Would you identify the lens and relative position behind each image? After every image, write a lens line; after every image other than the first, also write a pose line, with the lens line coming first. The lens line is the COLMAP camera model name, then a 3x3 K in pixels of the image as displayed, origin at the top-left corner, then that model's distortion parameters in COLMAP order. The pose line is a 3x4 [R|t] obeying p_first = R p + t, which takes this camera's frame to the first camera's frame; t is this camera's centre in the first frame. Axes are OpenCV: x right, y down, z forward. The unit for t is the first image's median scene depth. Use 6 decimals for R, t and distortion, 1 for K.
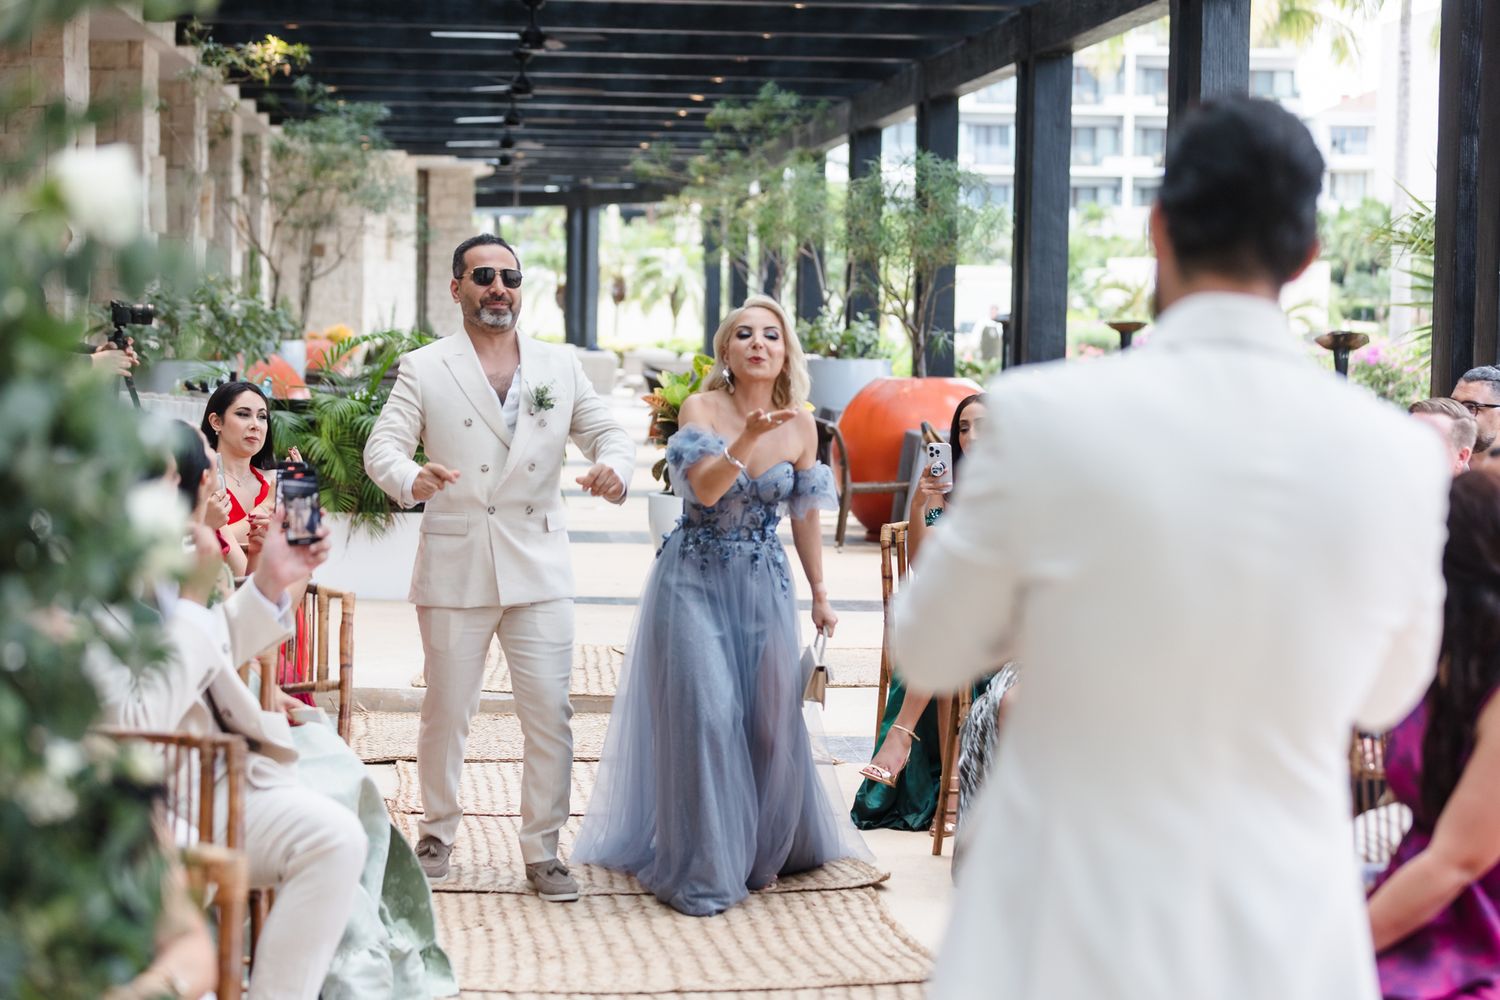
lens RADIAL K [[3307.7, 0, 747.5], [0, 3307.7, 503.0], [0, 0, 1]] dist [-0.000958, 0.000000]
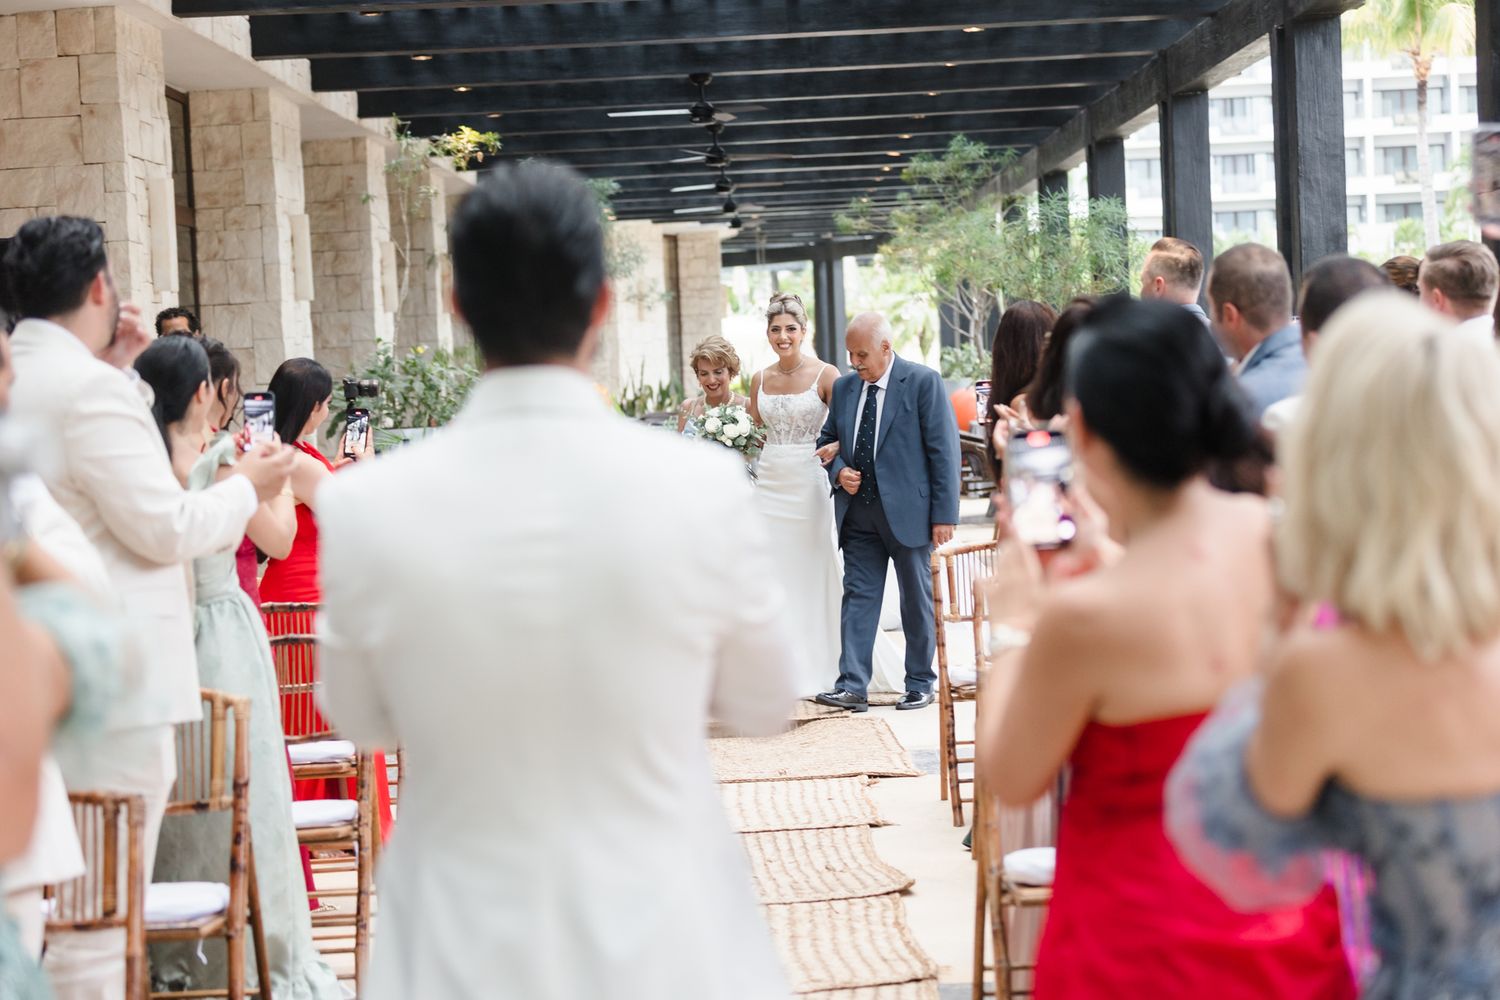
lens RADIAL K [[3079.8, 0, 752.6], [0, 3079.8, 495.1], [0, 0, 1]] dist [0.078756, 0.000000]
pose [[0.994019, -0.057341, -0.092940, 0.030636], [0.056265, 0.998315, -0.014160, -0.000374], [0.093596, 0.008846, 0.995571, -0.000105]]
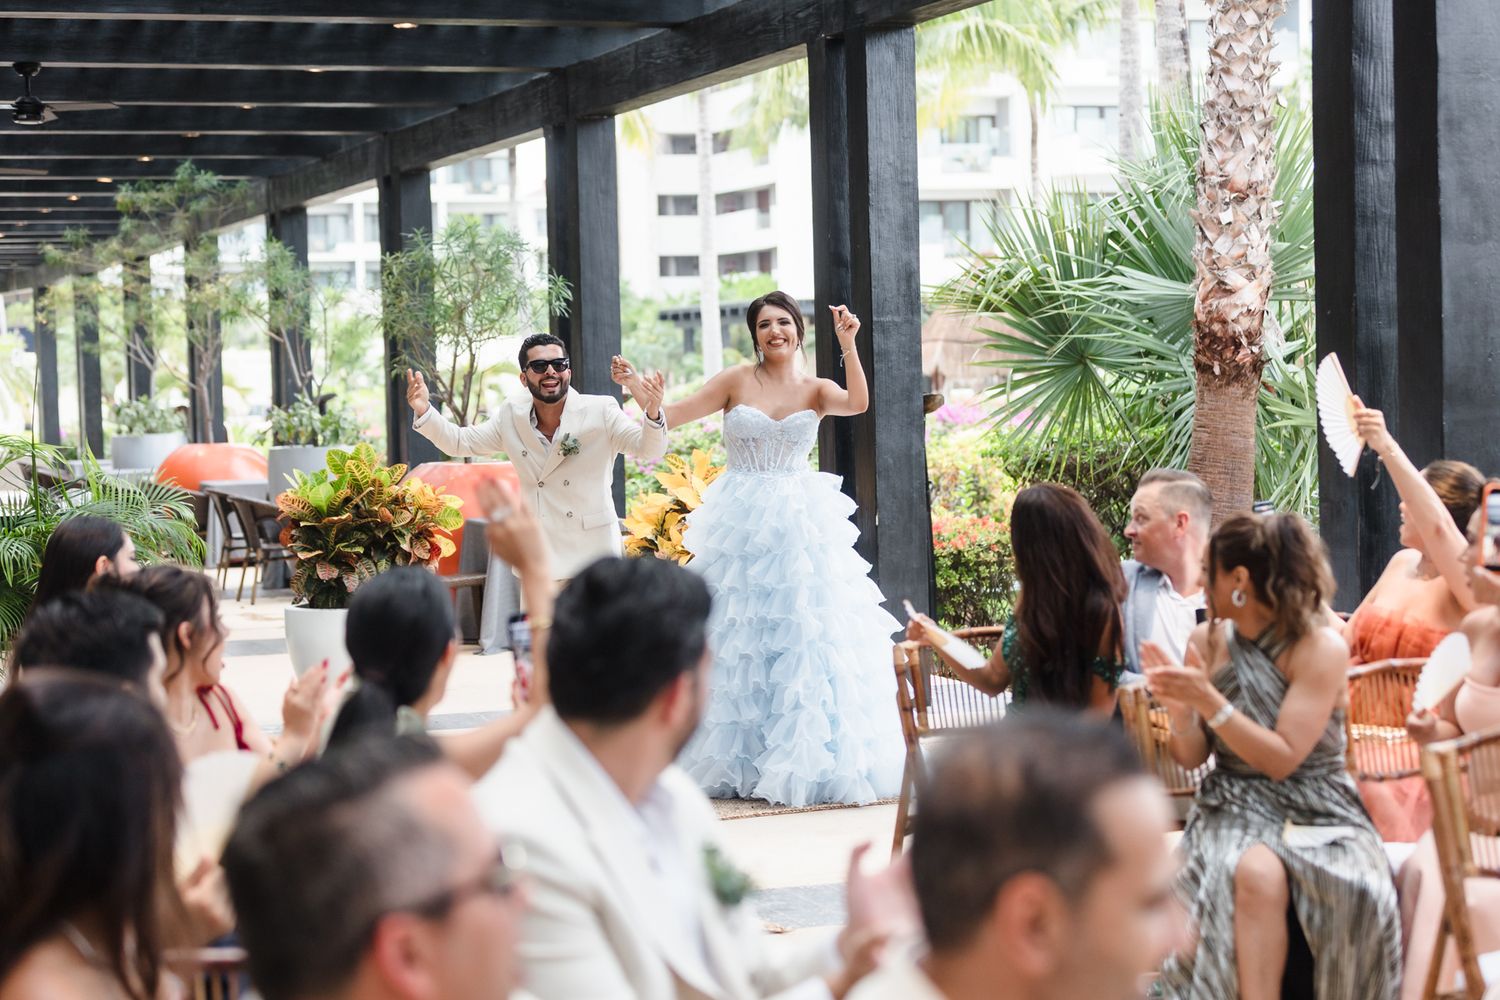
lens RADIAL K [[3079.8, 0, 750.5], [0, 3079.8, 501.5], [0, 0, 1]] dist [0.078756, 0.000000]
pose [[0.967212, -0.050391, 0.248923, -0.073091], [0.055642, 0.998351, -0.014101, -0.008292], [-0.247802, 0.027490, 0.968421, 0.108888]]
